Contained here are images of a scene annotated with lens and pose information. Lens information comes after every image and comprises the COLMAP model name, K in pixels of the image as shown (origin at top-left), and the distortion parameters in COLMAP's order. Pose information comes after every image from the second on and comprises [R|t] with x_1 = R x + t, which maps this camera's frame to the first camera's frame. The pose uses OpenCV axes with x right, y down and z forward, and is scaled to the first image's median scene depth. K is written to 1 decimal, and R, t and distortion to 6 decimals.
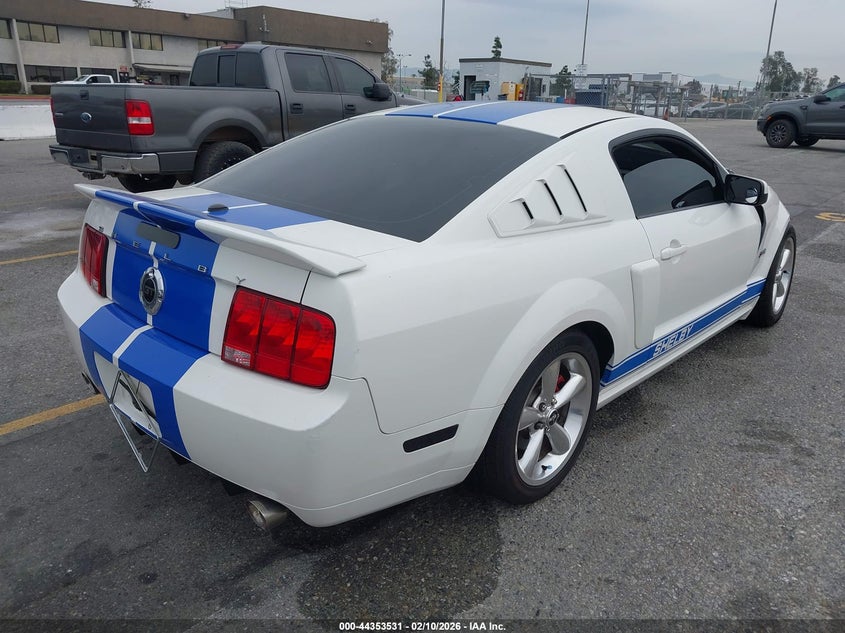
lens RADIAL K [[632.5, 0, 424.4], [0, 632.5, 316.6], [0, 0, 1]] dist [0.010251, 0.005390]
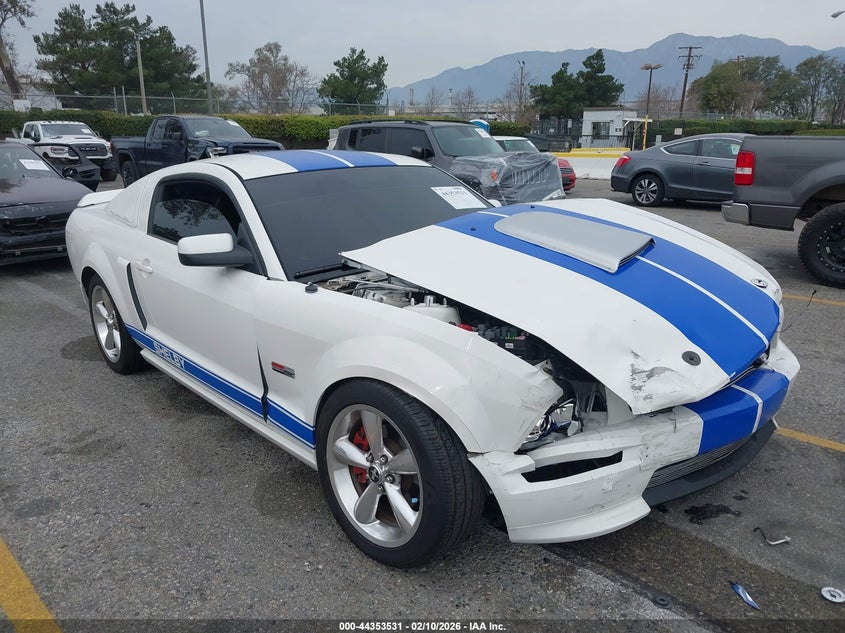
lens RADIAL K [[632.5, 0, 424.3], [0, 632.5, 316.8], [0, 0, 1]] dist [0.010251, 0.005390]
pose [[-0.042294, 0.260439, -0.964564, 1.315331], [-0.331369, 0.907125, 0.259460, -0.427022], [0.942553, 0.330600, 0.047935, 1.226680]]
